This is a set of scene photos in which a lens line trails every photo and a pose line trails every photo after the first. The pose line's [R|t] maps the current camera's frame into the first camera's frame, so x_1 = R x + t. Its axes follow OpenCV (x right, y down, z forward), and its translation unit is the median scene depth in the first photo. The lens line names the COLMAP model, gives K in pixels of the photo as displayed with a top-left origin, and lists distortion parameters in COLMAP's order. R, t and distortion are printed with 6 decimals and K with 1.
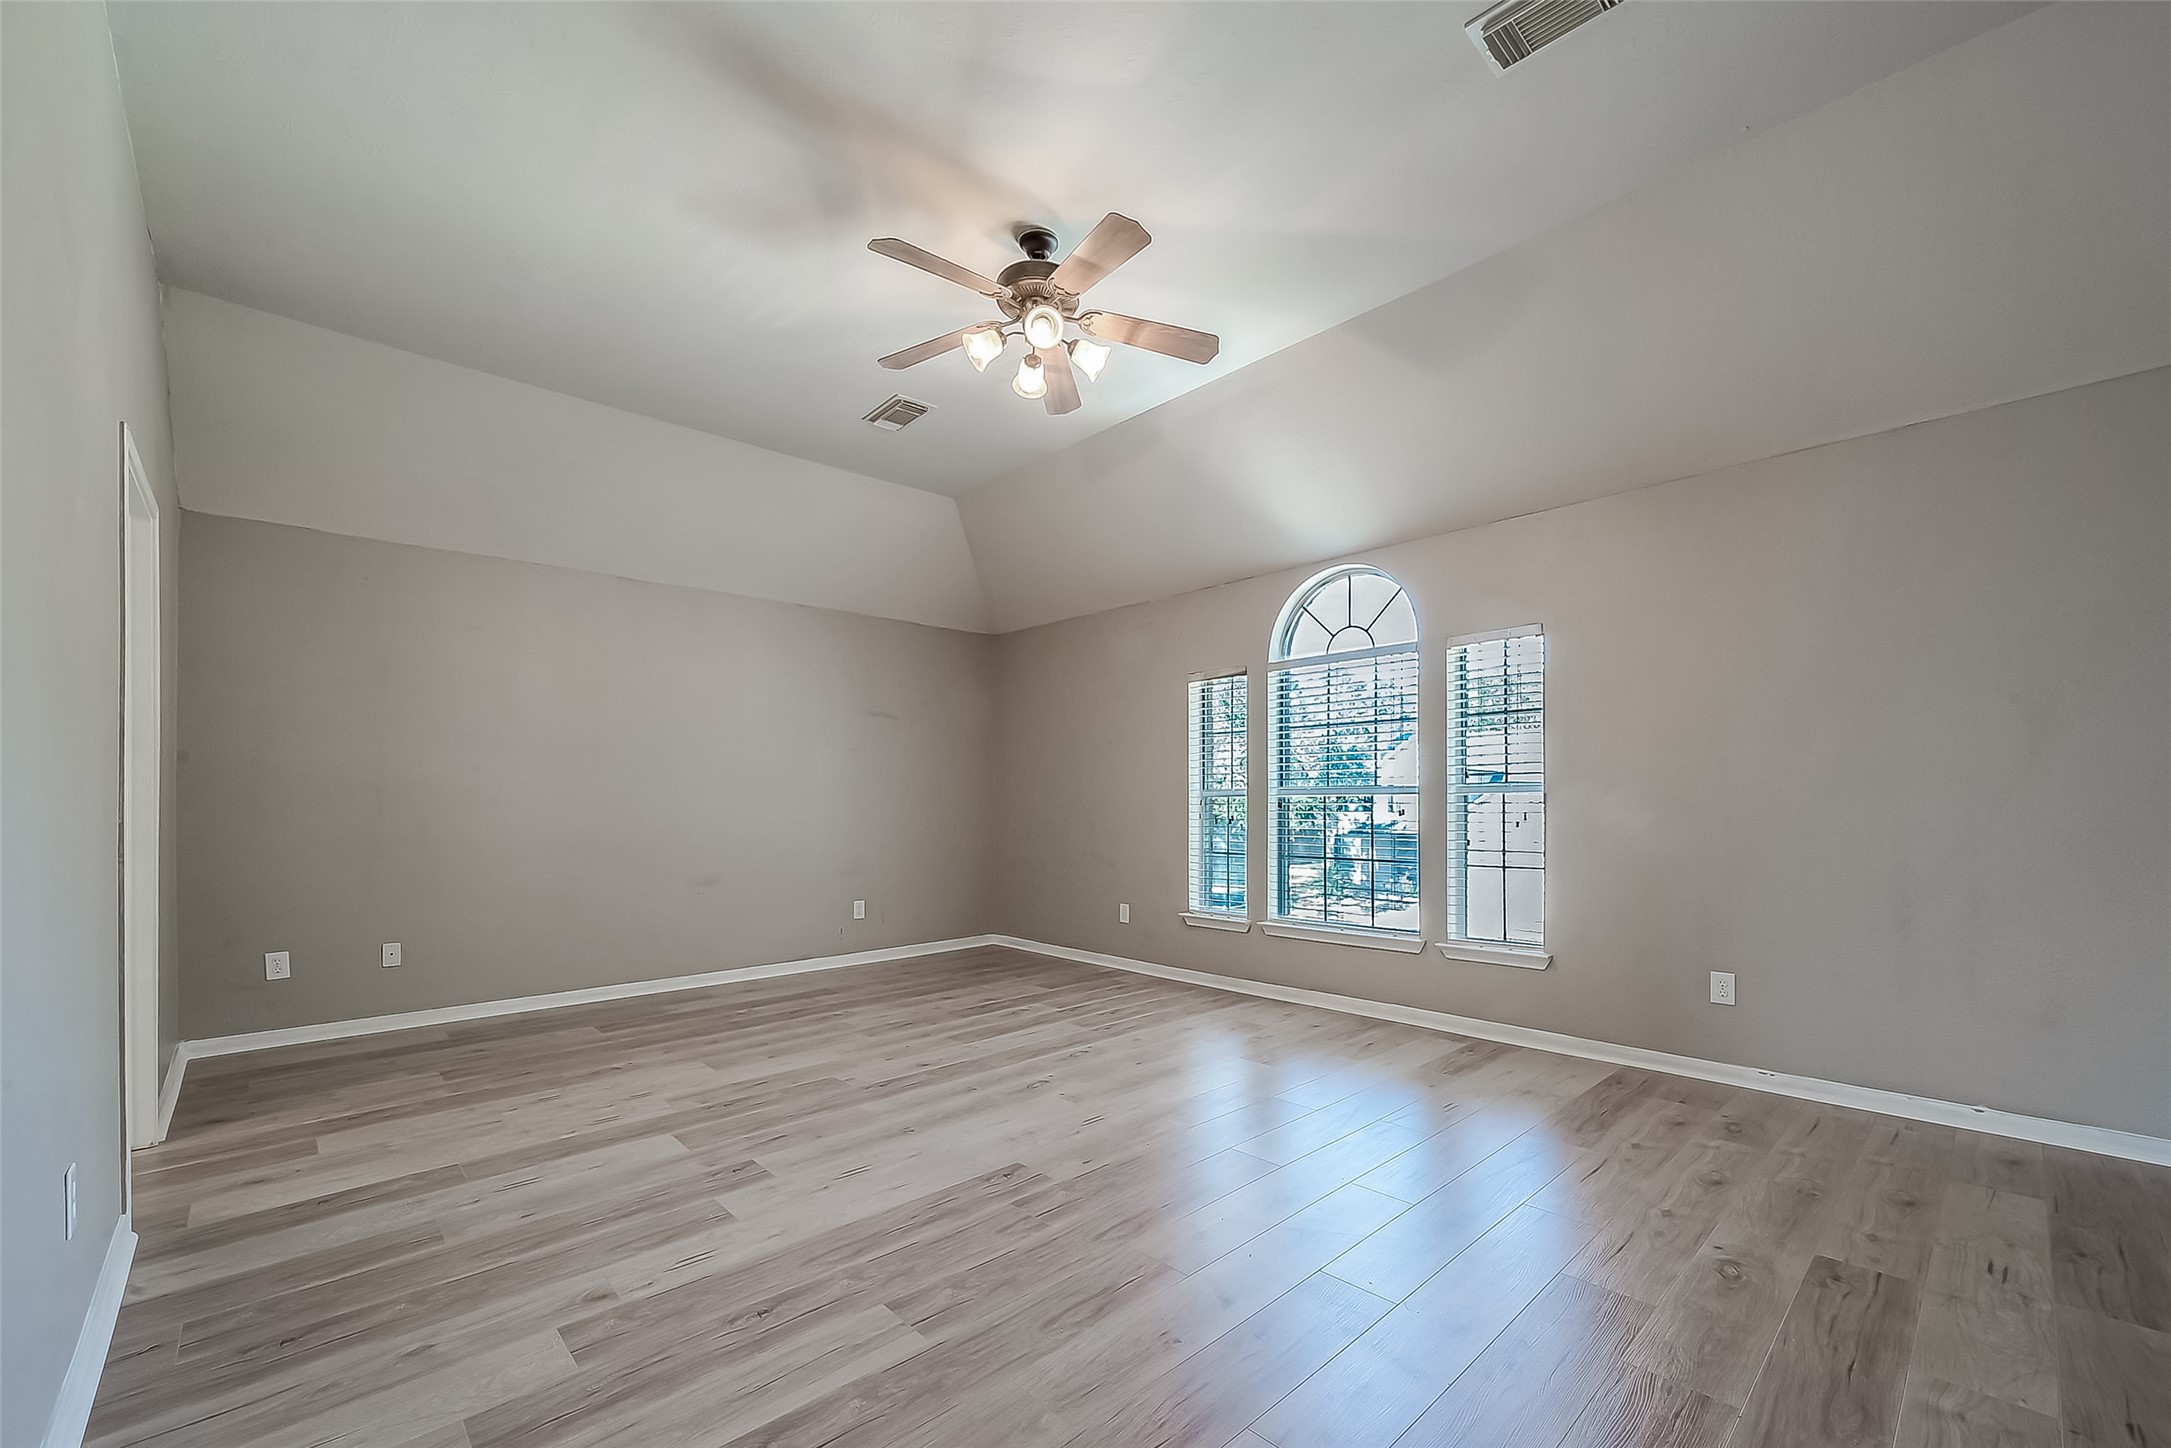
lens RADIAL K [[877.5, 0, 1110.0], [0, 877.5, 792.8], [0, 0, 1]] dist [-0.000801, -0.000878]
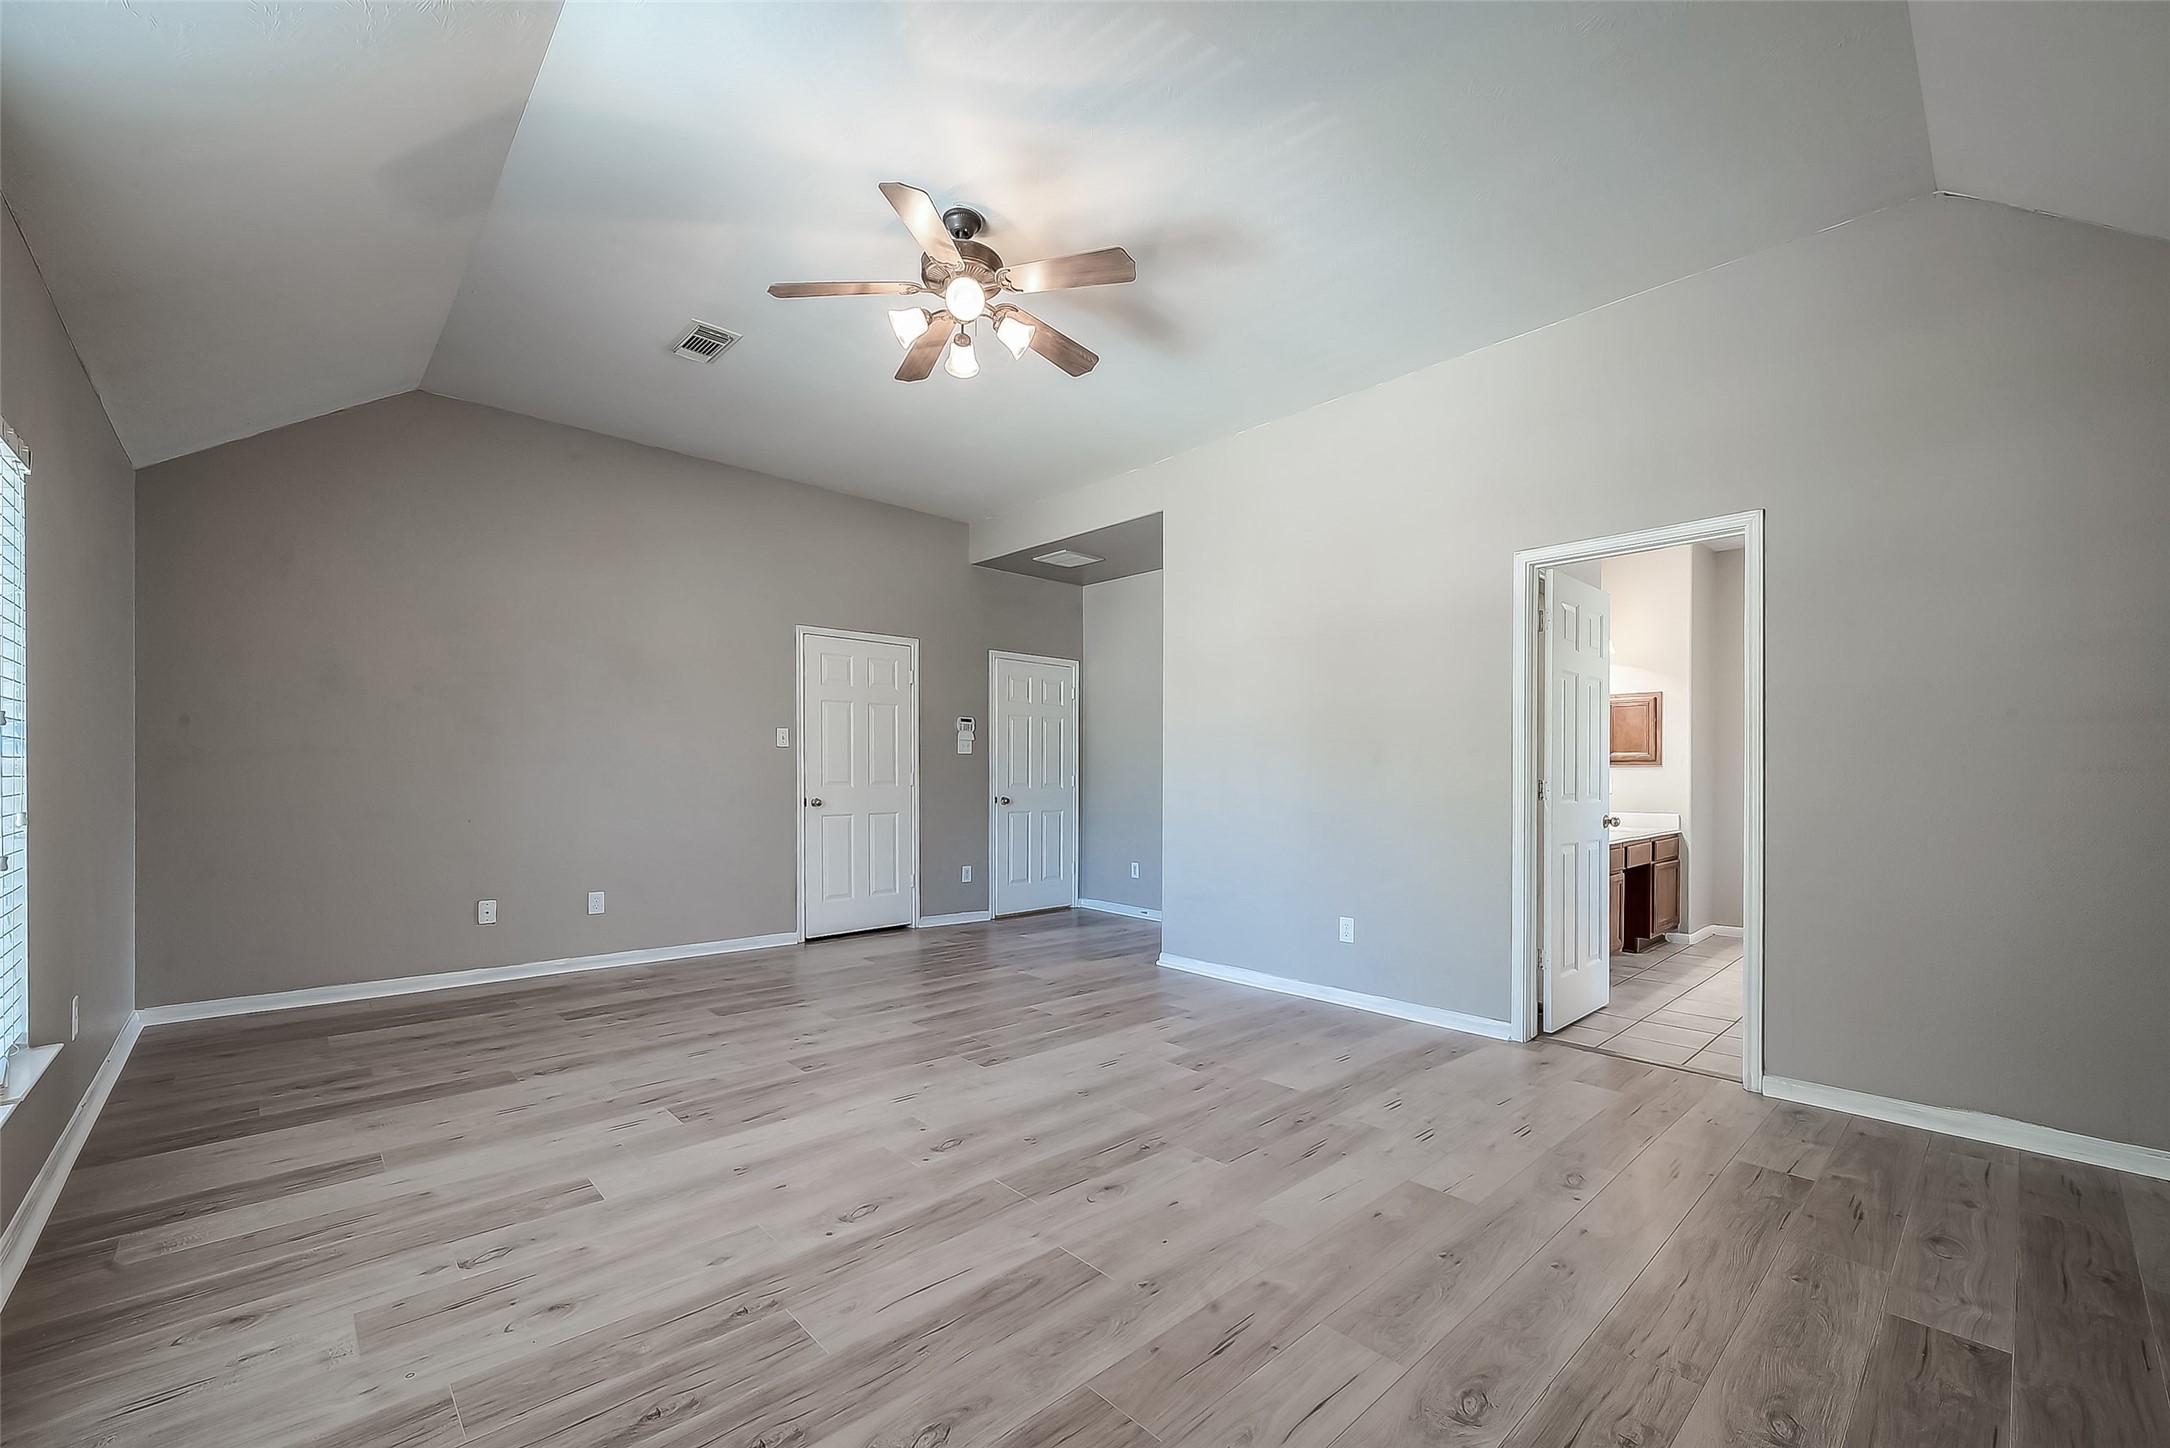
lens RADIAL K [[877.1, 0, 1109.4], [0, 877.1, 792.7], [0, 0, 1]] dist [-0.000801, -0.000878]
pose [[-0.999963, -0.002438, 0.008278, -0.252689], [-0.002375, 0.999968, 0.007596, 0.012836], [-0.008296, 0.007576, -0.999937, 1.935515]]
